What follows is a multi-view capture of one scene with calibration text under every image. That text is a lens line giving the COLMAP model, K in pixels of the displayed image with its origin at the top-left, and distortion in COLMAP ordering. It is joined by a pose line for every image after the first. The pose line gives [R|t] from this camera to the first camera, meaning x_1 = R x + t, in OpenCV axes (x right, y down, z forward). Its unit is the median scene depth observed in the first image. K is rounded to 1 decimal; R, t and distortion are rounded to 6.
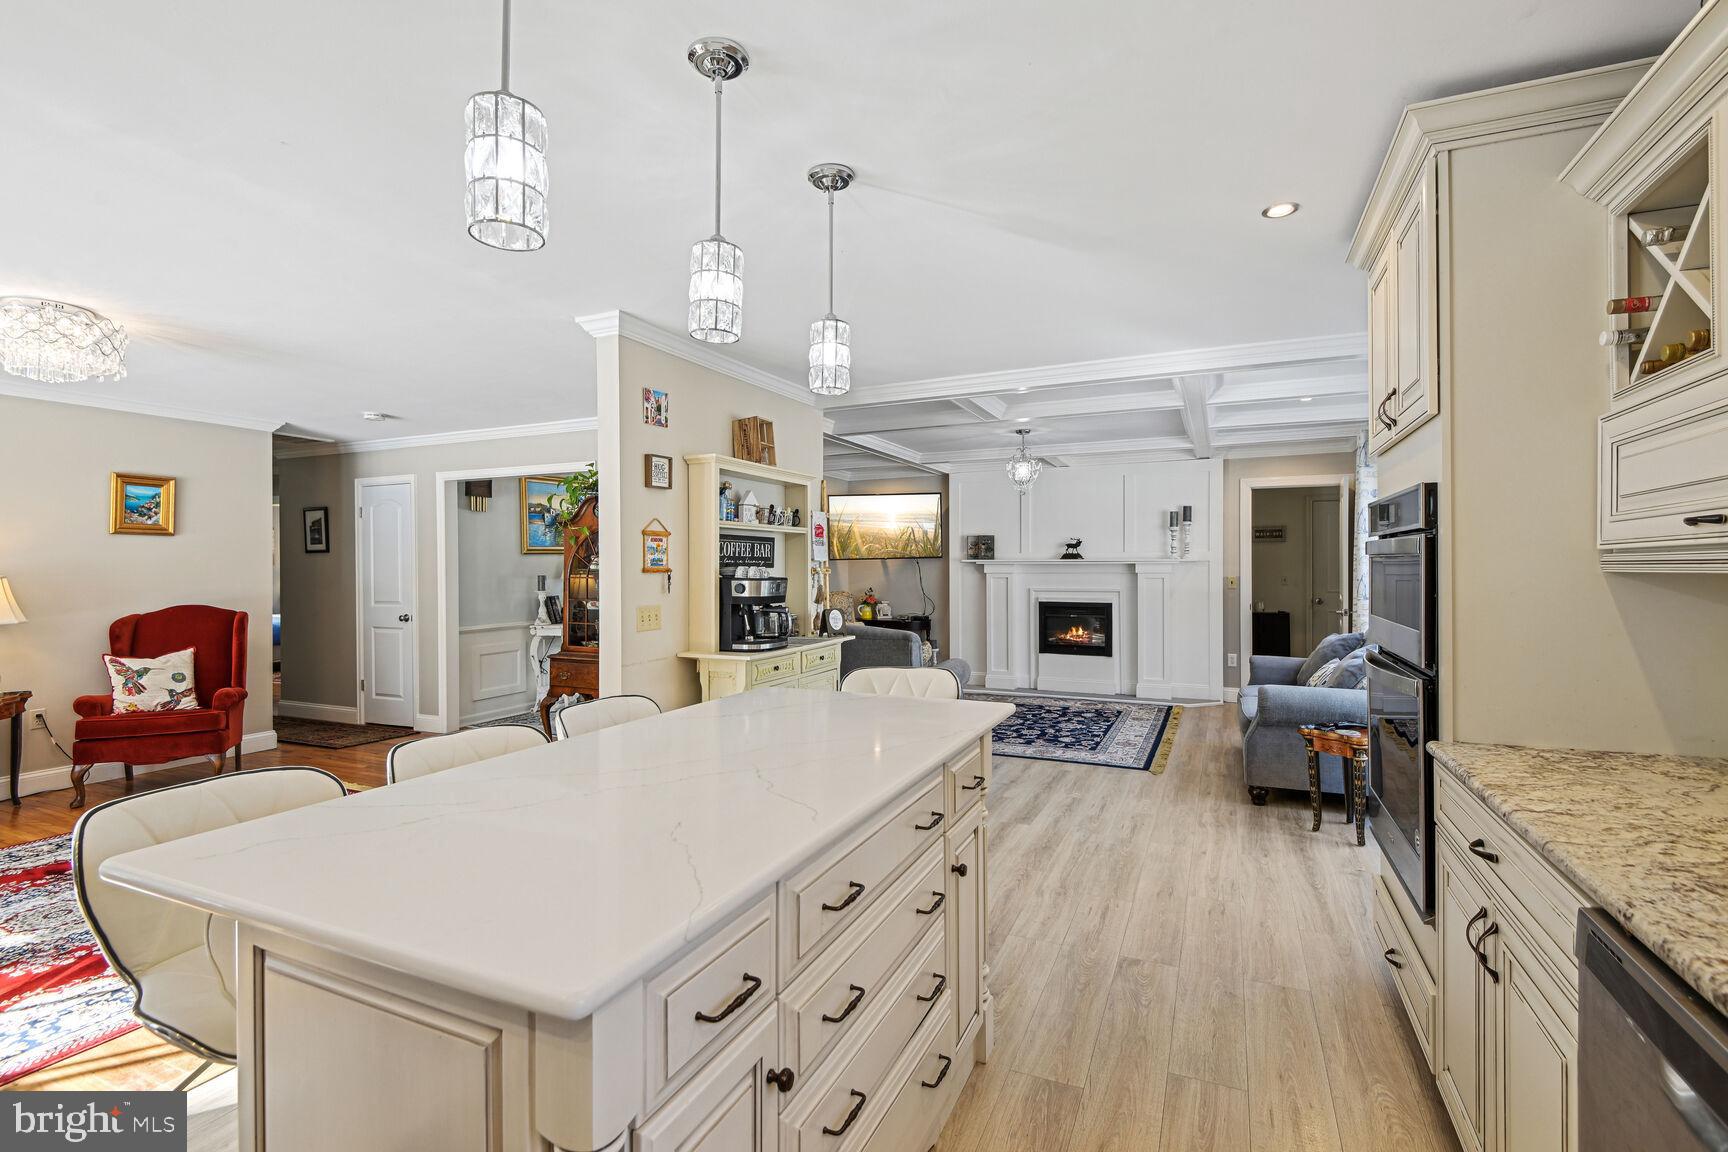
lens RADIAL K [[792.5, 0, 852.1], [0, 792.5, 564.4], [0, 0, 1]] dist [-0.001403, -0.000764]
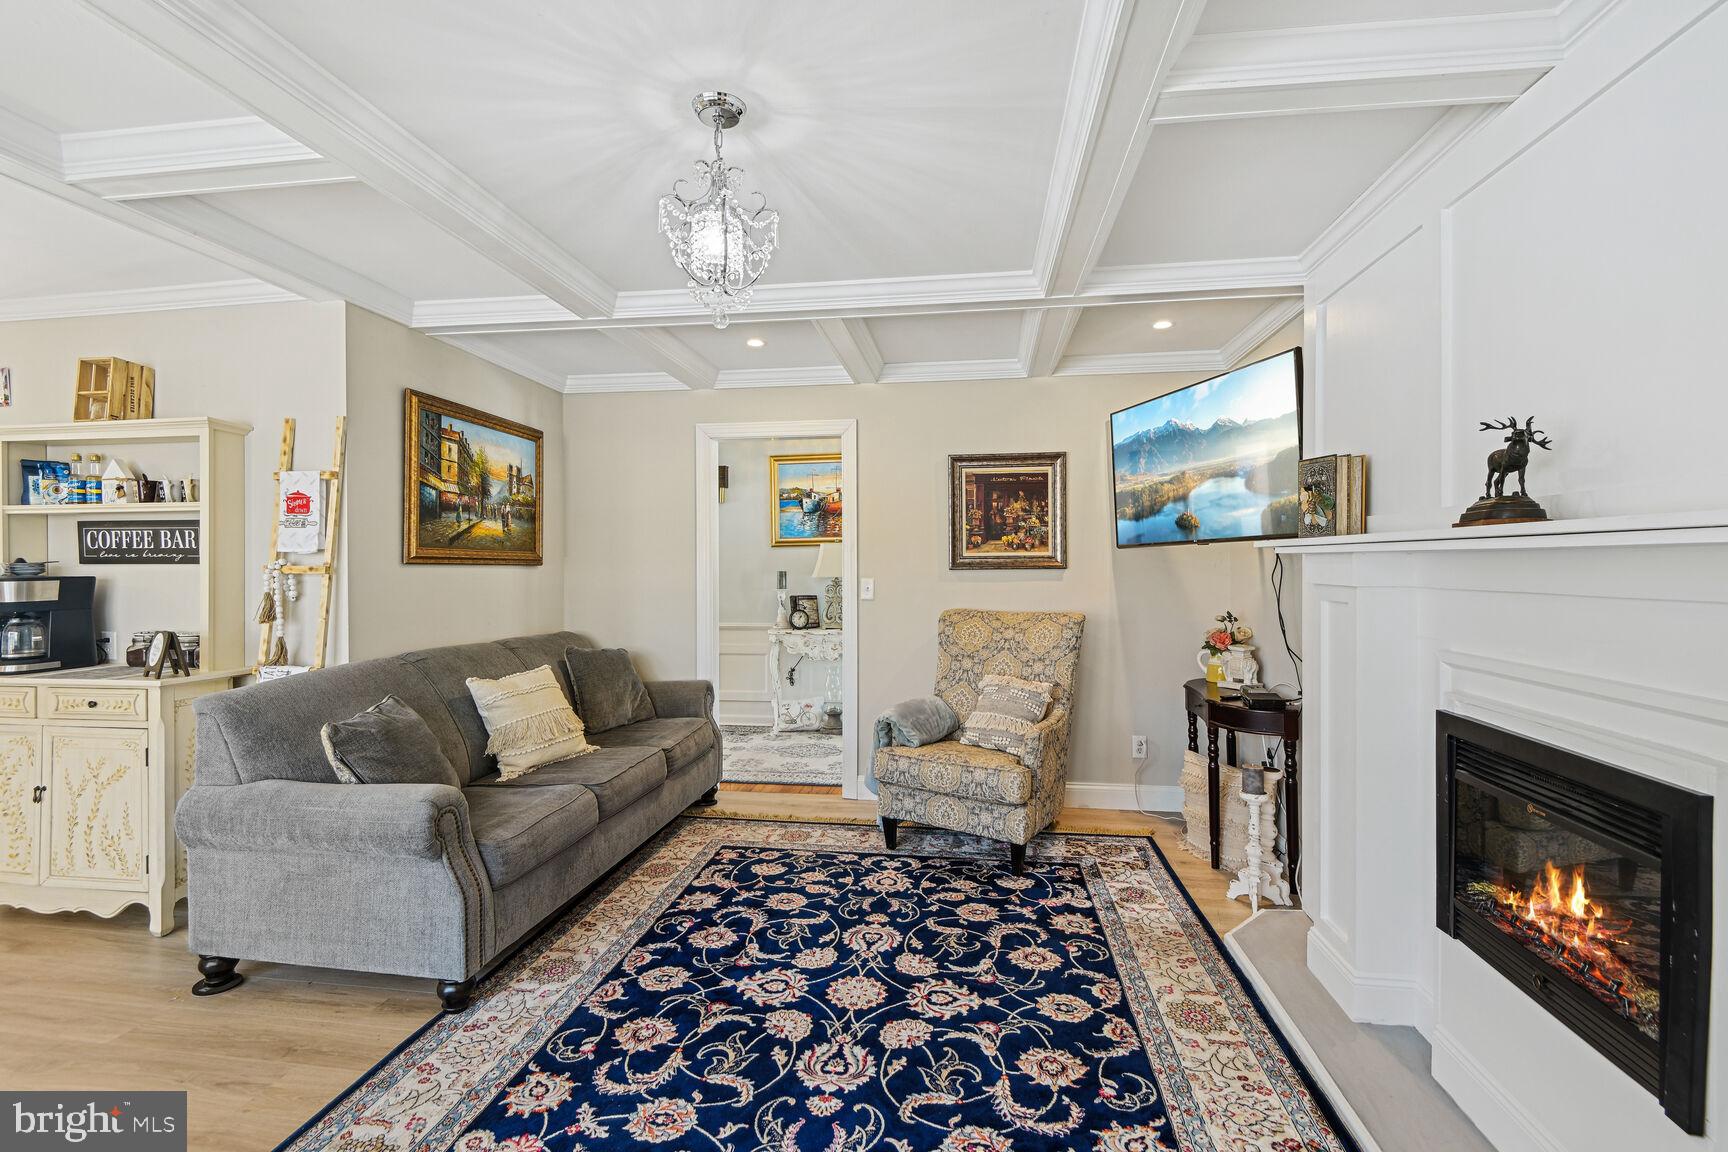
lens RADIAL K [[787.2, 0, 864.0], [0, 787.2, 563.5], [0, 0, 1]] dist [0.039018, -0.032613]
pose [[0.290341, 0.003318, -0.956917, 0.499566], [0.002939, 0.999986, 0.004359, 0.001819], [0.956919, -0.004078, 0.290327, 0.922975]]
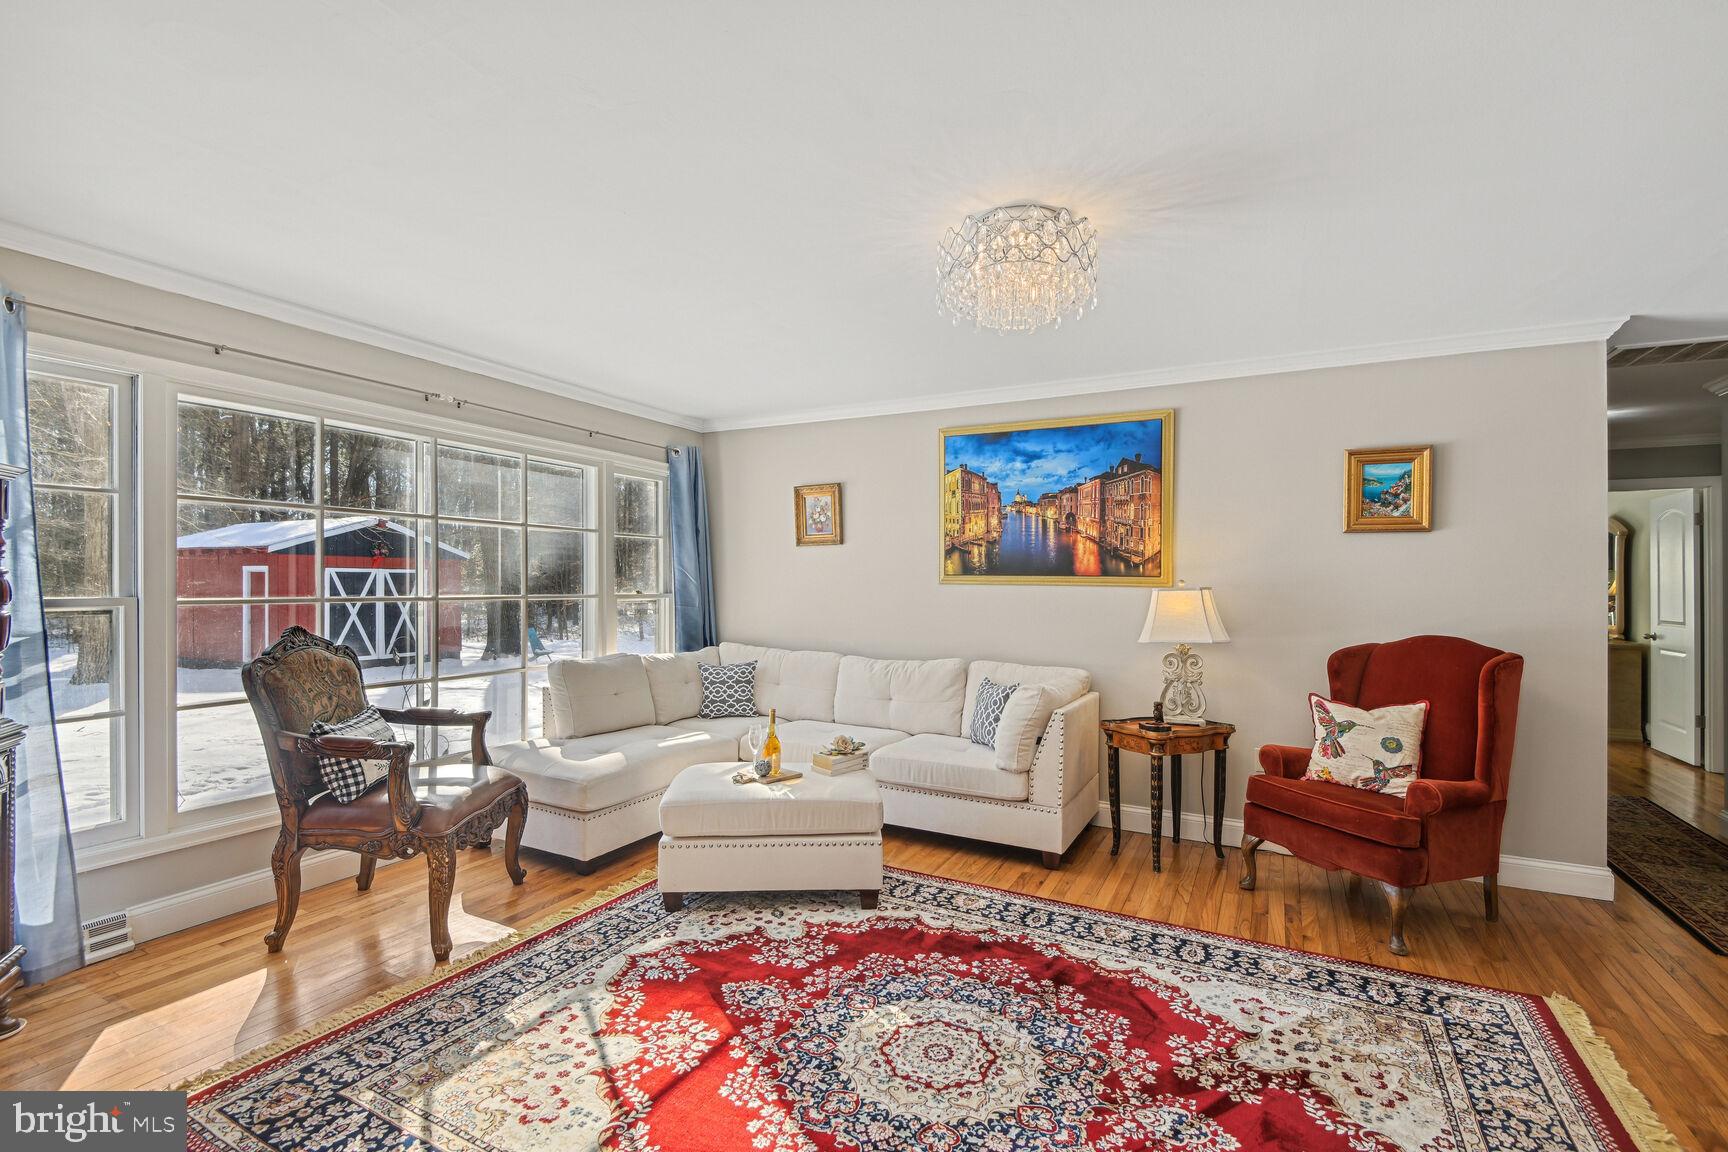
lens RADIAL K [[788.5, 0, 864.0], [0, 788.5, 576.0], [0, 0, 1]] dist [0.032984, -0.022670]
pose [[-0.044696, -0.003466, -0.998995, -0.123410], [-0.002647, 0.999991, -0.003351, 0.004327], [0.998997, 0.002495, -0.044705, 0.432007]]
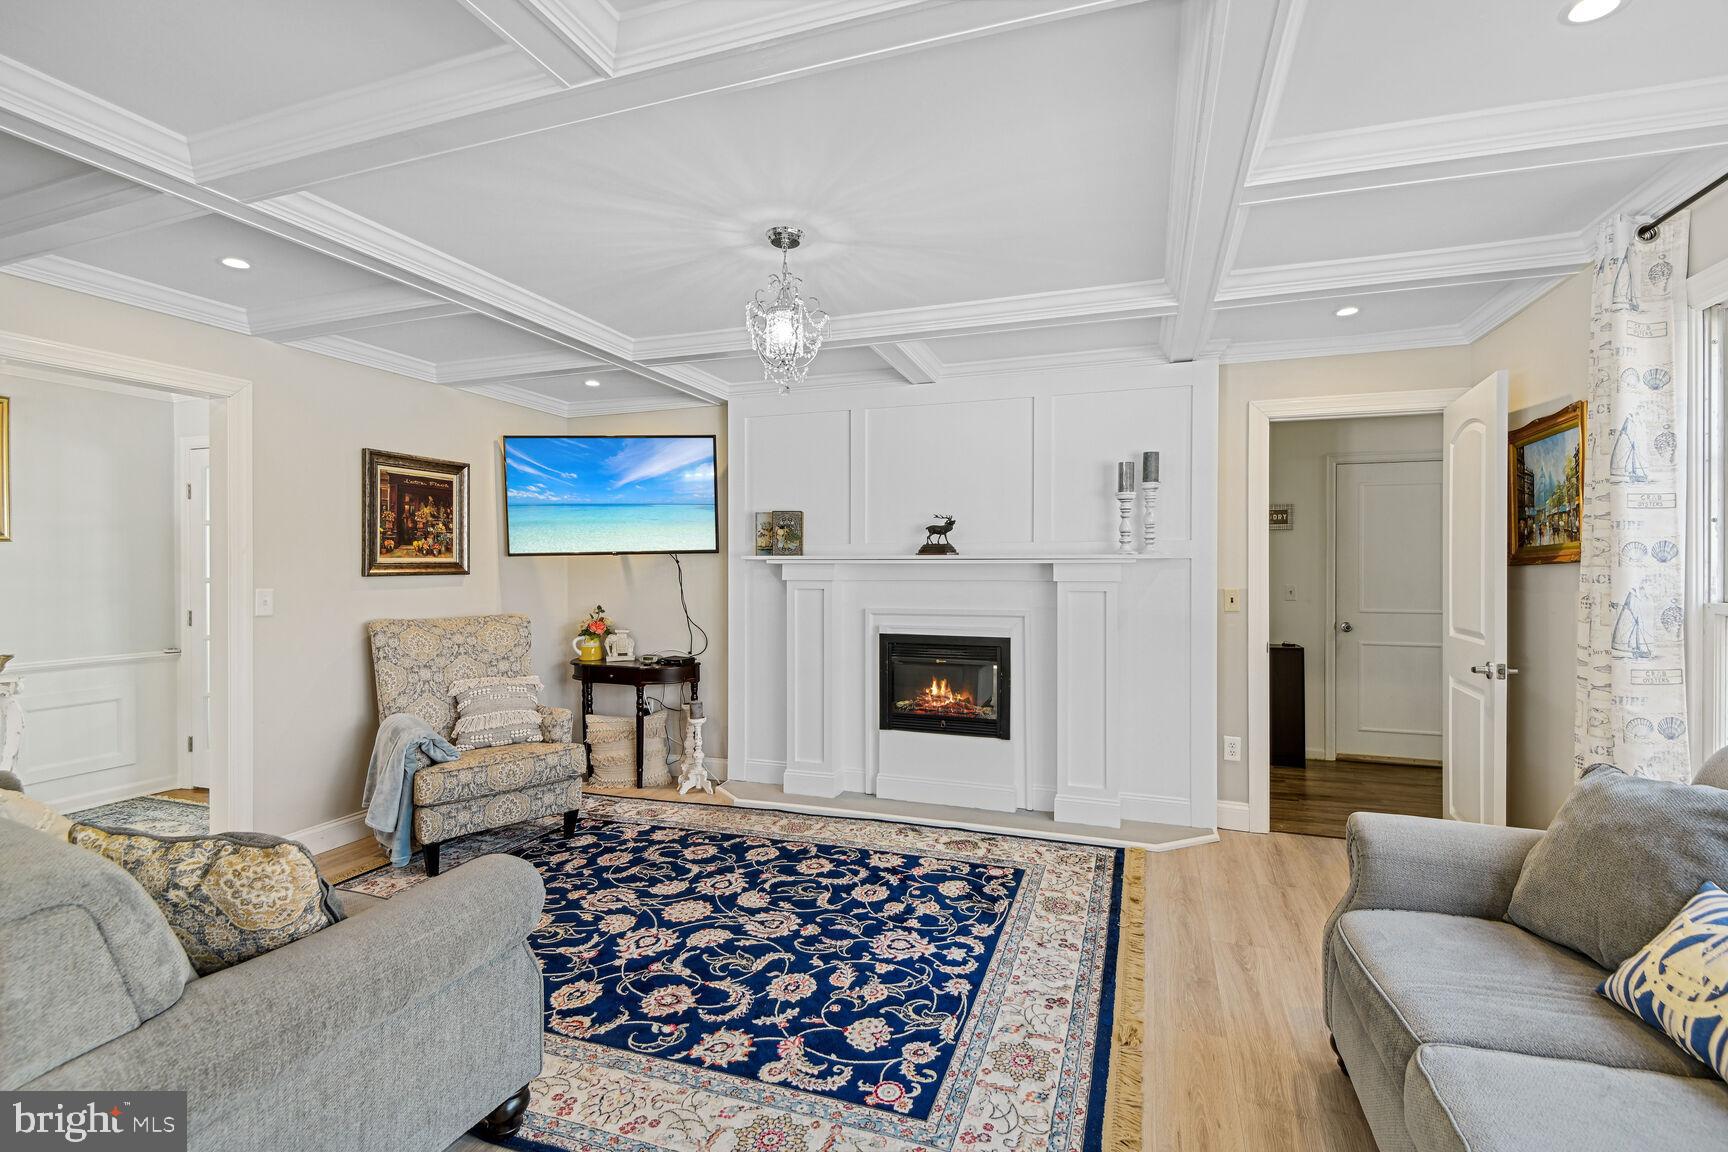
lens RADIAL K [[787.2, 0, 864.0], [0, 787.2, 563.5], [0, 0, 1]] dist [0.039018, -0.032613]
pose [[0.995305, 0.002923, 0.096748, 0.208214], [-0.002542, 0.999989, -0.004064, 0.001867], [-0.096759, 0.003799, 0.995301, 0.561563]]
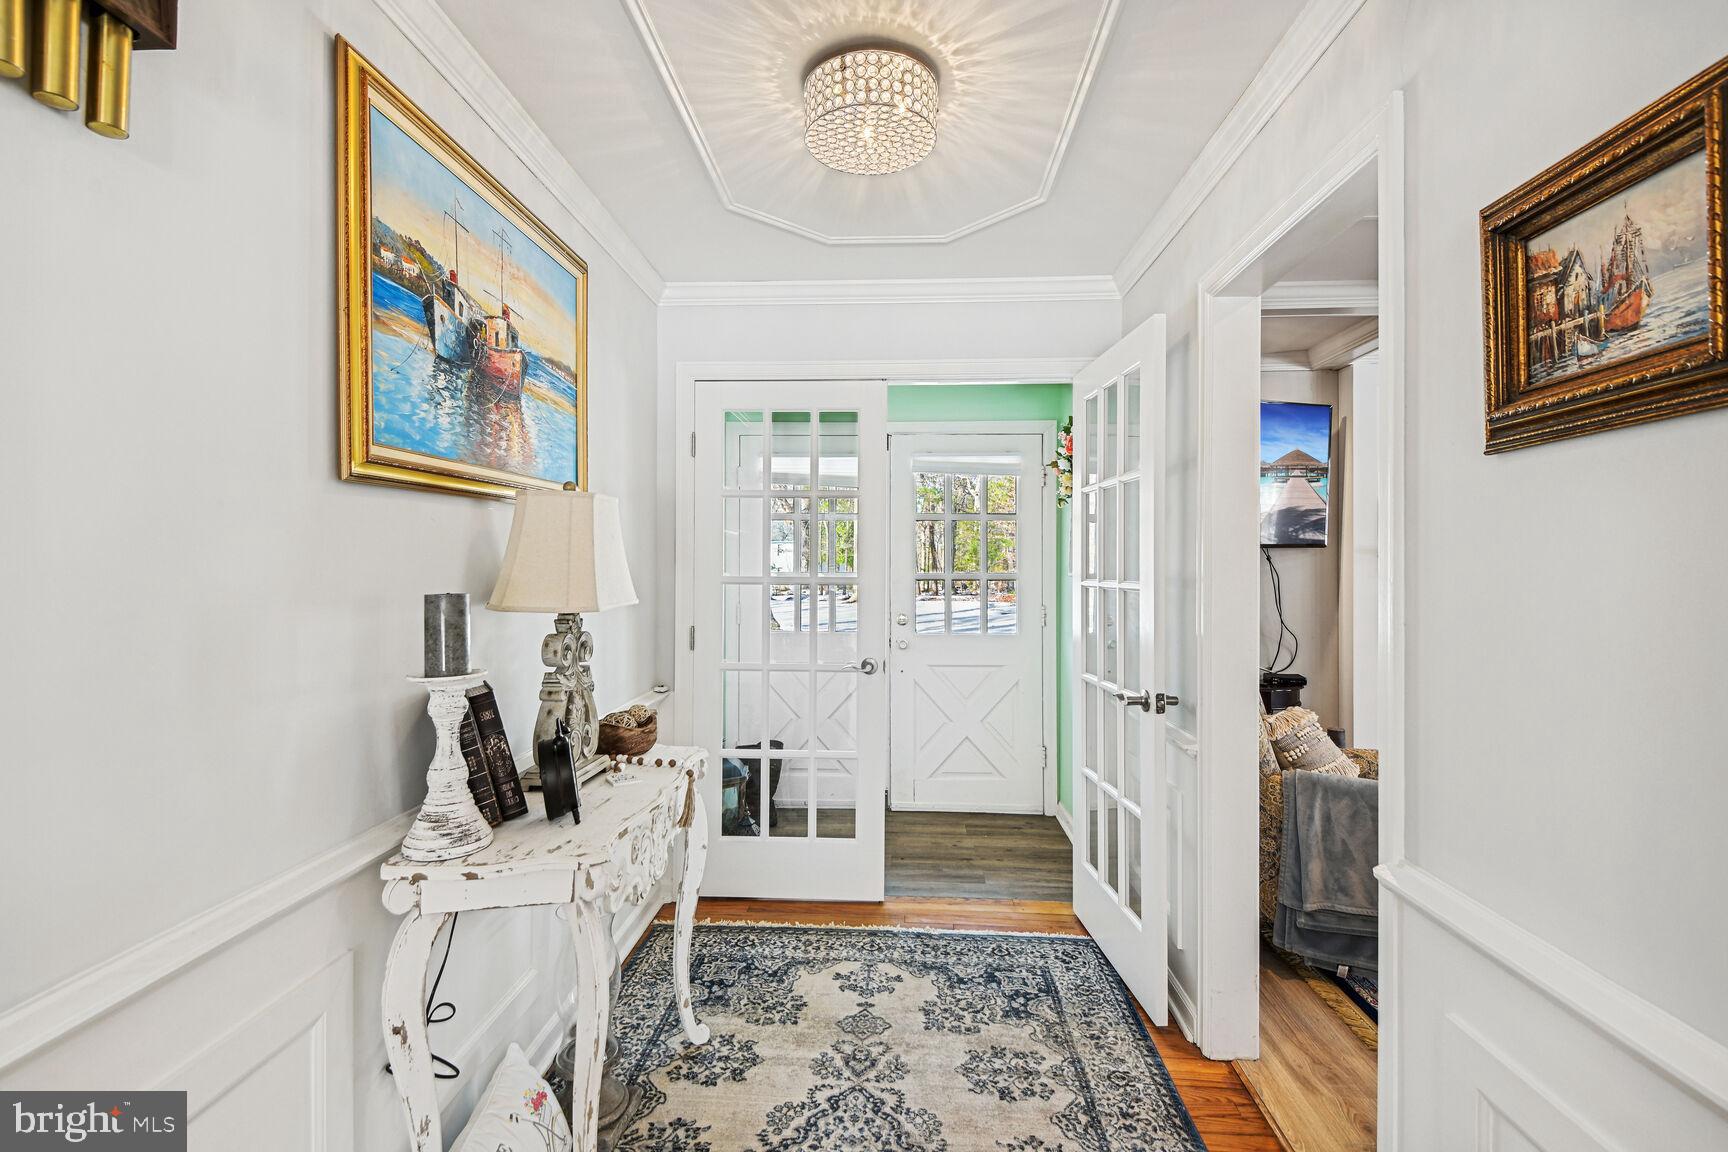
lens RADIAL K [[787.2, 0, 864.0], [0, 787.2, 563.5], [0, 0, 1]] dist [0.039018, -0.032613]
pose [[0.927718, 0.006638, 0.373224, -0.407158], [-0.006979, 0.999976, -0.000436, 0.006276], [-0.373217, -0.002200, 0.927741, 0.858442]]
